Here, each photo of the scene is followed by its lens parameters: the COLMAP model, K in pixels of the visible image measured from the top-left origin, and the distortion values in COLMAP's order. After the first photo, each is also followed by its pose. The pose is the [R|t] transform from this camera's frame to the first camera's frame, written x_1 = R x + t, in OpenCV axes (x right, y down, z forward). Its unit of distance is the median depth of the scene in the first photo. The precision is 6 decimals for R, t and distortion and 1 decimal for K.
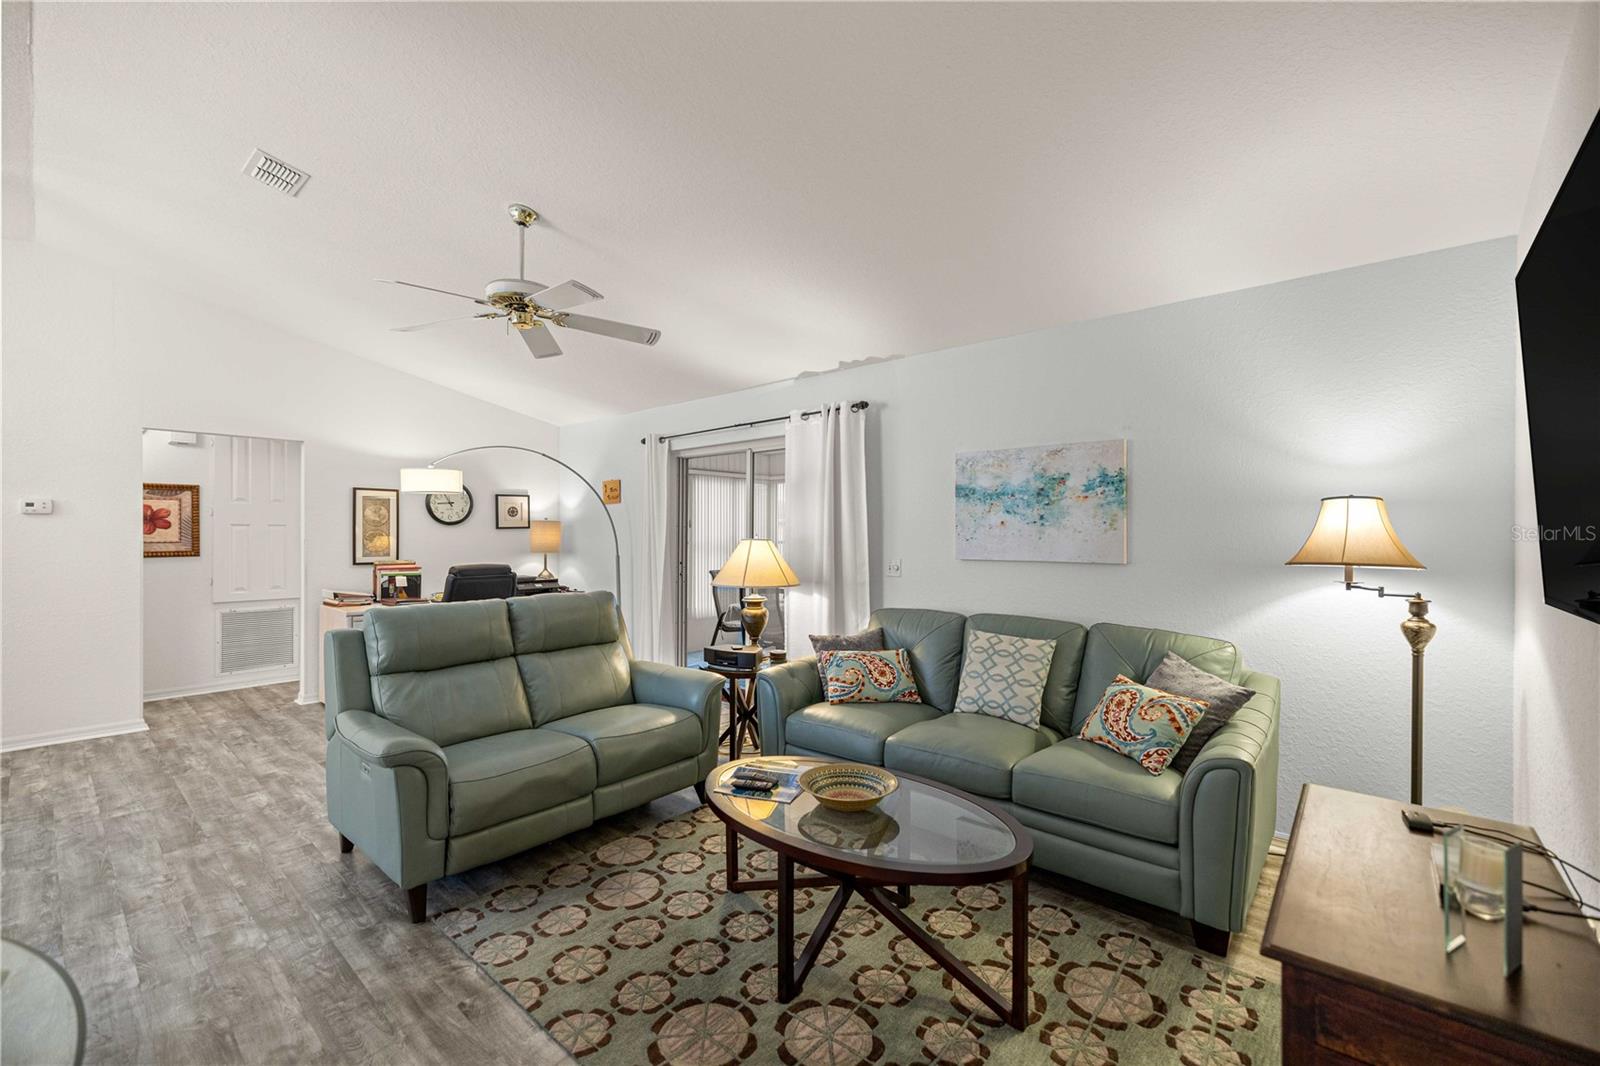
lens RADIAL K [[674.3, 0, 800.6], [0, 674.3, 532.0], [0, 0, 1]] dist [0.002703, -0.000326]
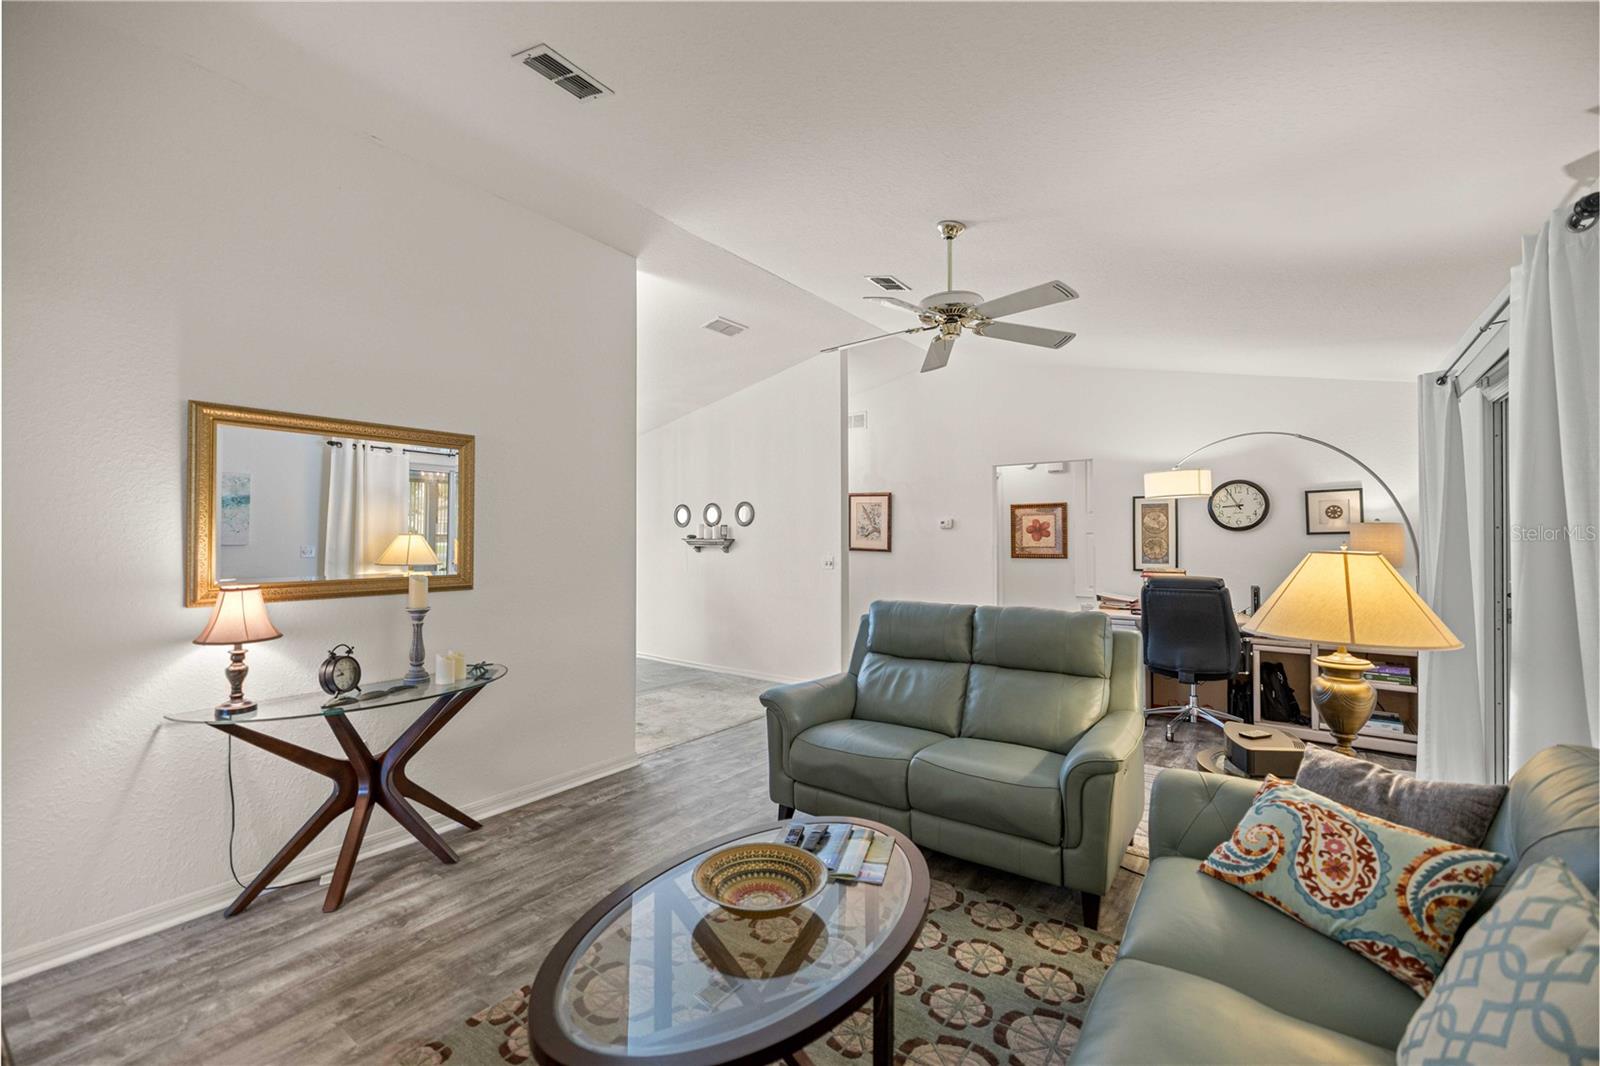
lens RADIAL K [[674.3, 0, 790.3], [0, 674.3, 523.8], [0, 0, 1]] dist [0.002703, -0.000326]
pose [[0.071971, -0.023678, -0.997126, 0.524492], [0.000689, 0.999719, -0.023690, 0.001037], [0.997406, 0.001018, 0.071967, 0.620698]]
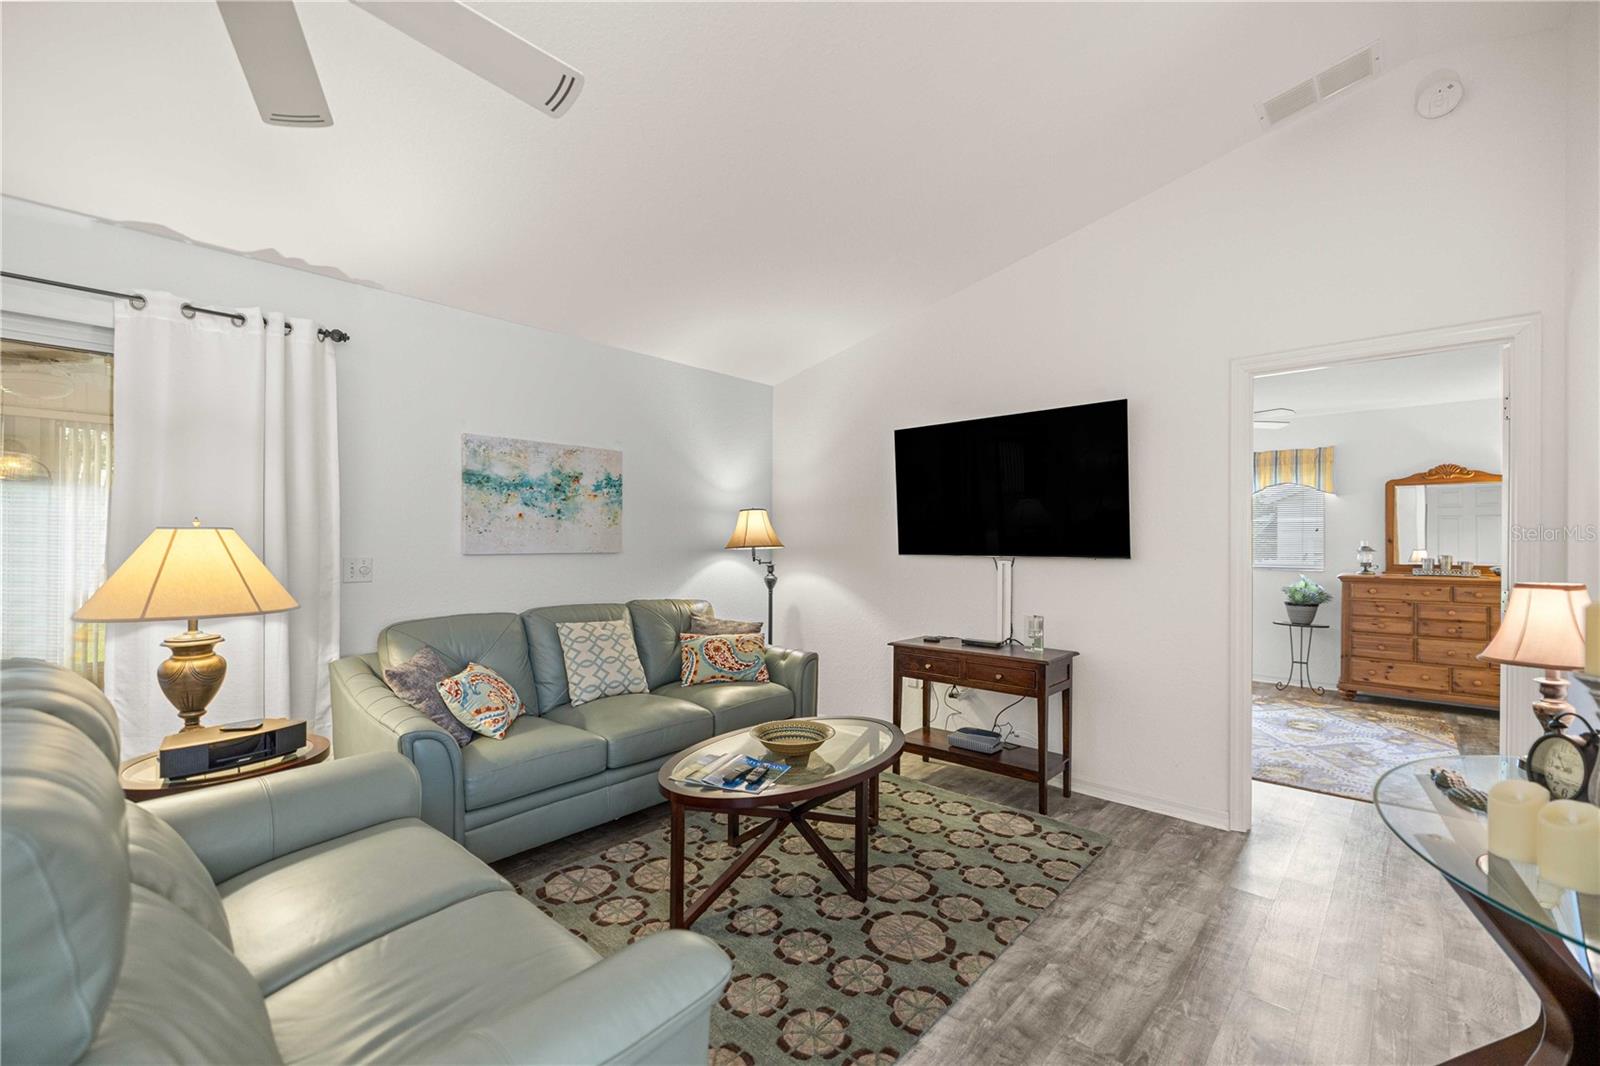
lens RADIAL K [[674.3, 0, 802.5], [0, 674.3, 539.8], [0, 0, 1]] dist [0.002703, -0.000326]
pose [[0.019029, 0.000628, 0.999819, -0.704355], [-0.006932, 0.999976, -0.000497, 0.020947], [-0.999795, -0.006921, 0.019032, 0.609717]]
